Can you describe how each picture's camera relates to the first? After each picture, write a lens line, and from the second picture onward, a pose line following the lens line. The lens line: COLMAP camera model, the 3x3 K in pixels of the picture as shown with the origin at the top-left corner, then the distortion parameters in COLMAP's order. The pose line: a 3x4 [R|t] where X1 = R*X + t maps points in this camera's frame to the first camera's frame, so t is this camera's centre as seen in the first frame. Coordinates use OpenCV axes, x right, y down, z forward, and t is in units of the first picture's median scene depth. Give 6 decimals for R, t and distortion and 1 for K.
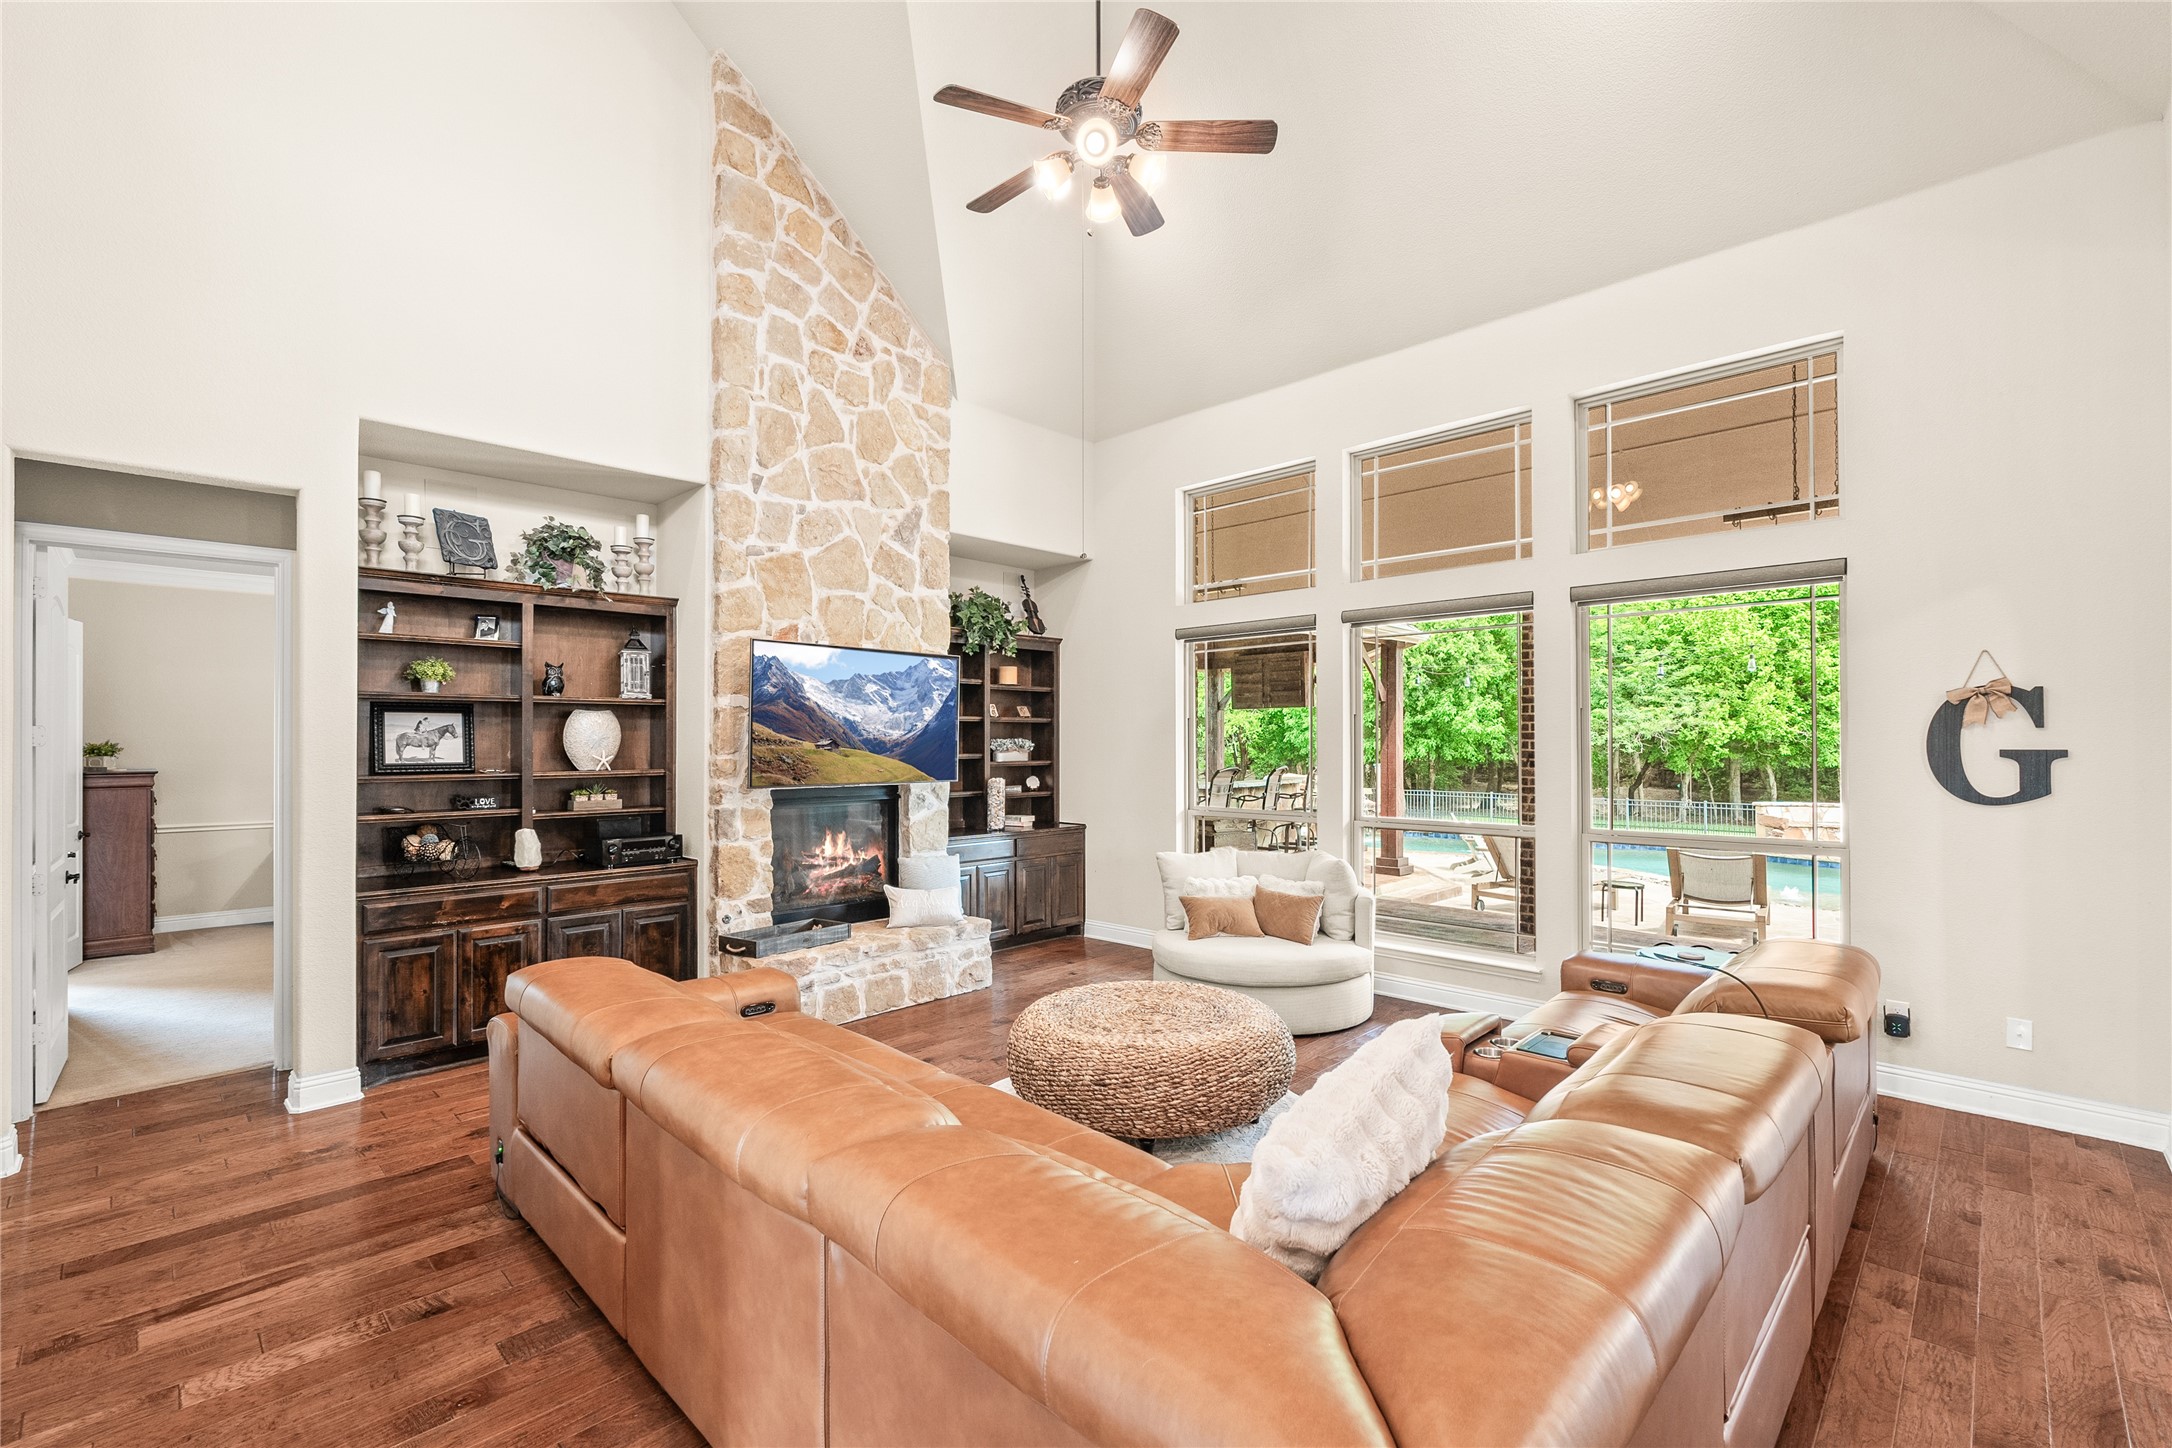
lens RADIAL K [[951.8, 0, 1089.9], [0, 951.8, 731.3], [0, 0, 1]] dist [-0.005032, 0.000471]
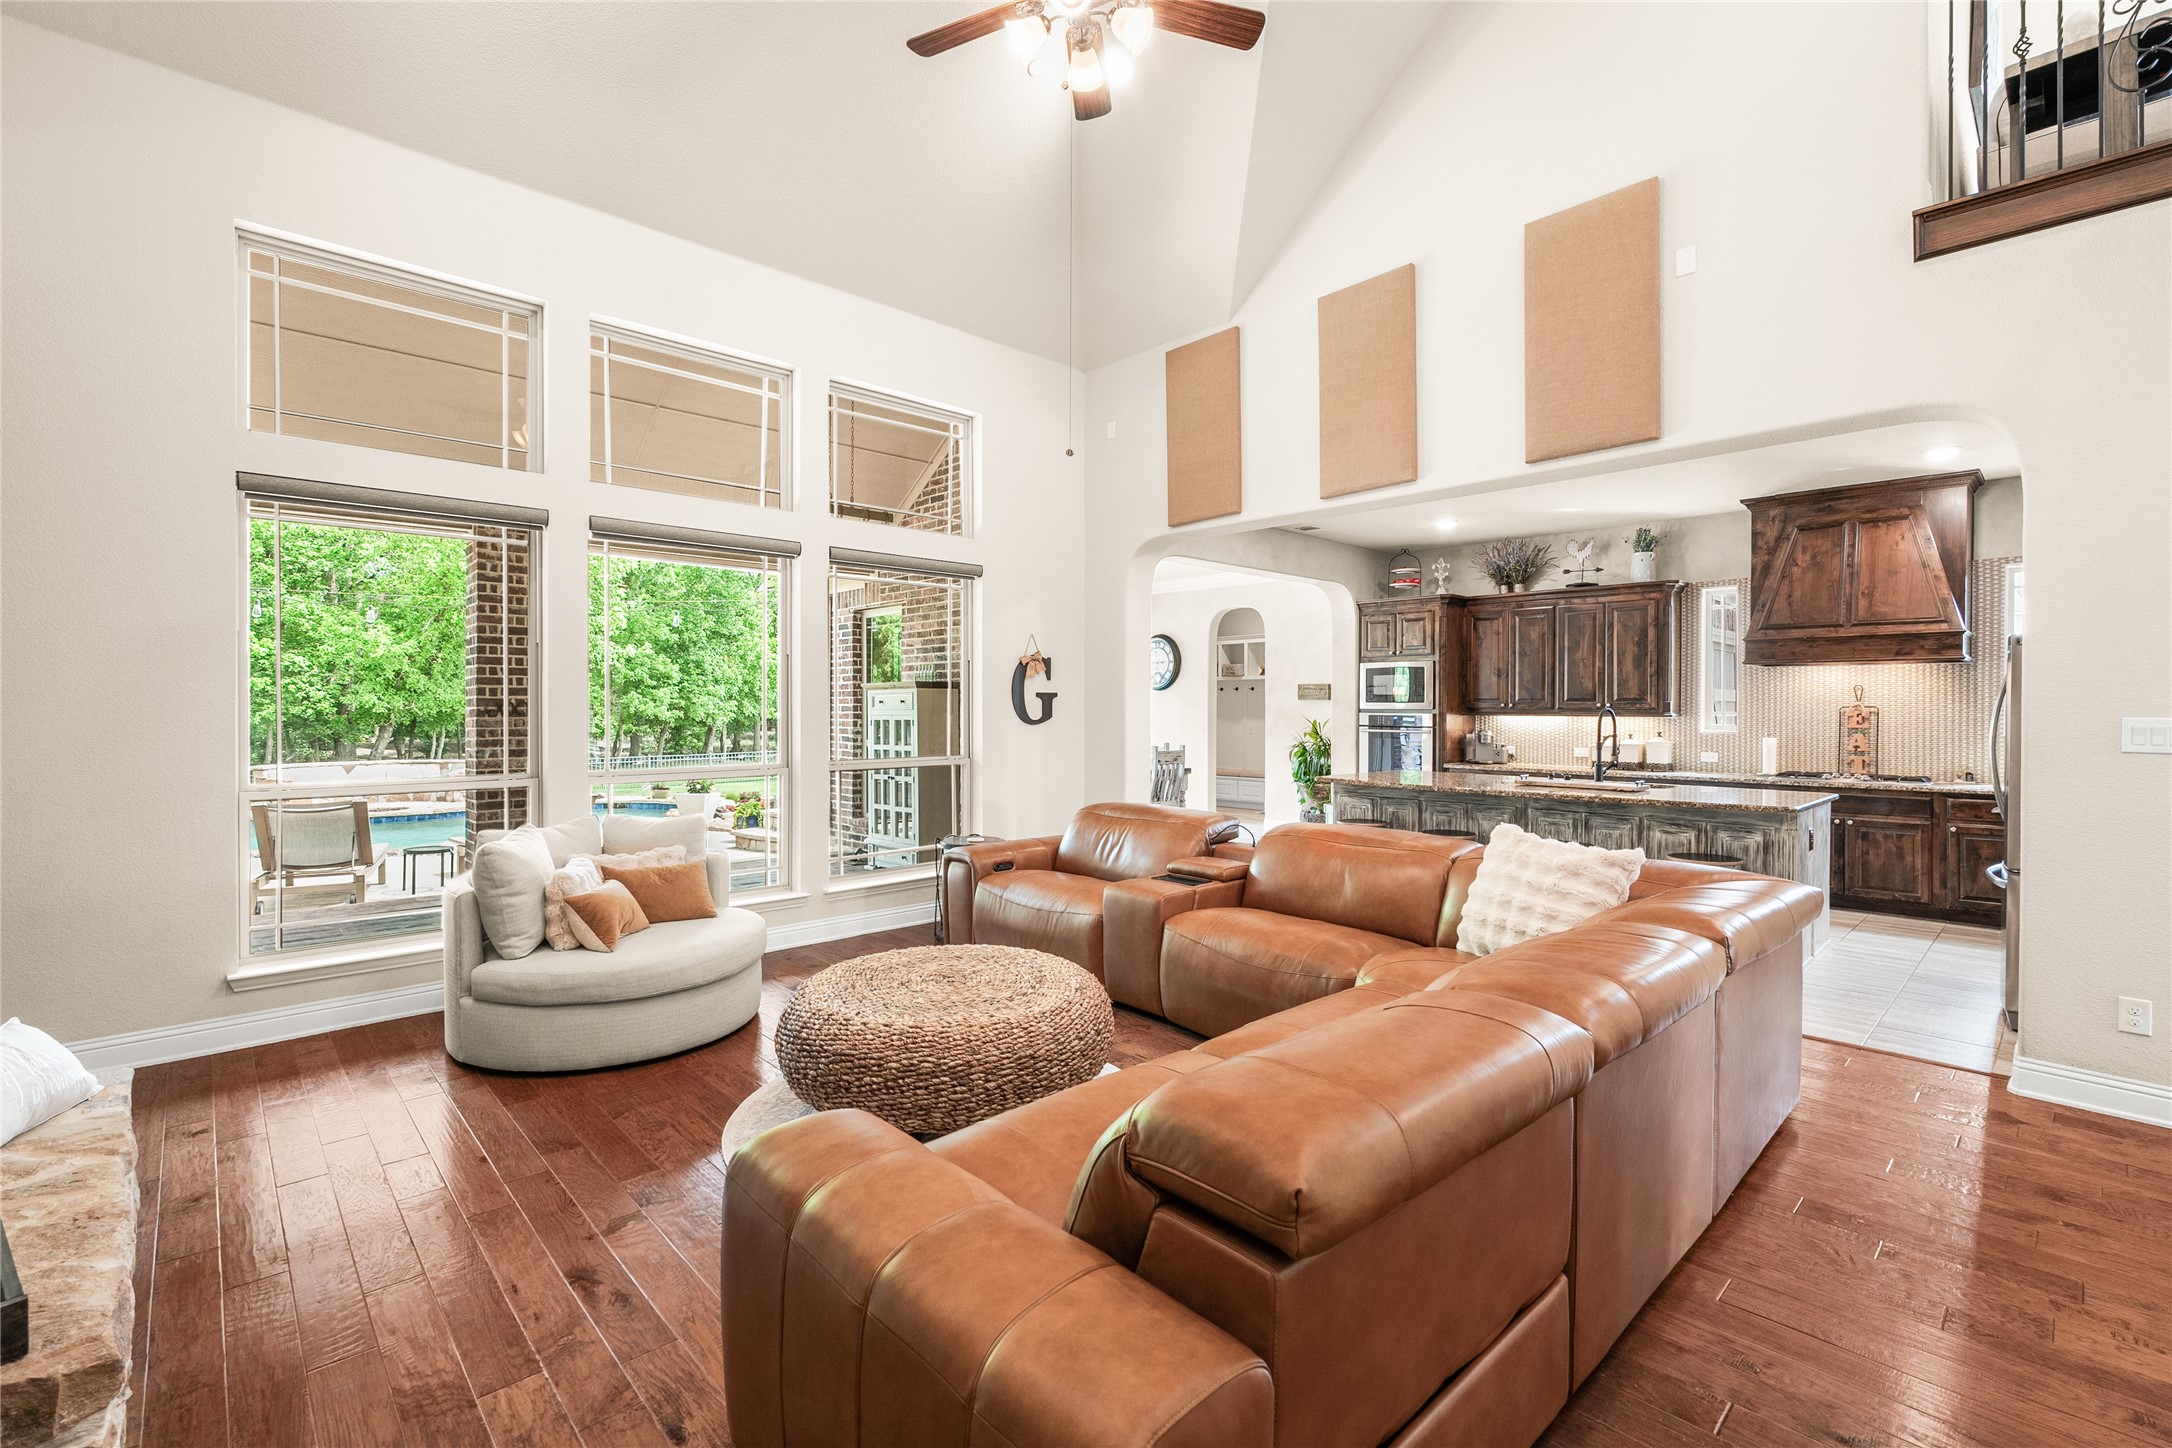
lens RADIAL K [[951.8, 0, 1089.9], [0, 951.8, 708.0], [0, 0, 1]] dist [-0.005032, 0.000471]
pose [[0.053285, -0.001768, 0.998578, -0.550122], [-0.016140, 0.999866, 0.002632, 0.029526], [-0.998449, -0.016257, 0.053249, 0.576601]]
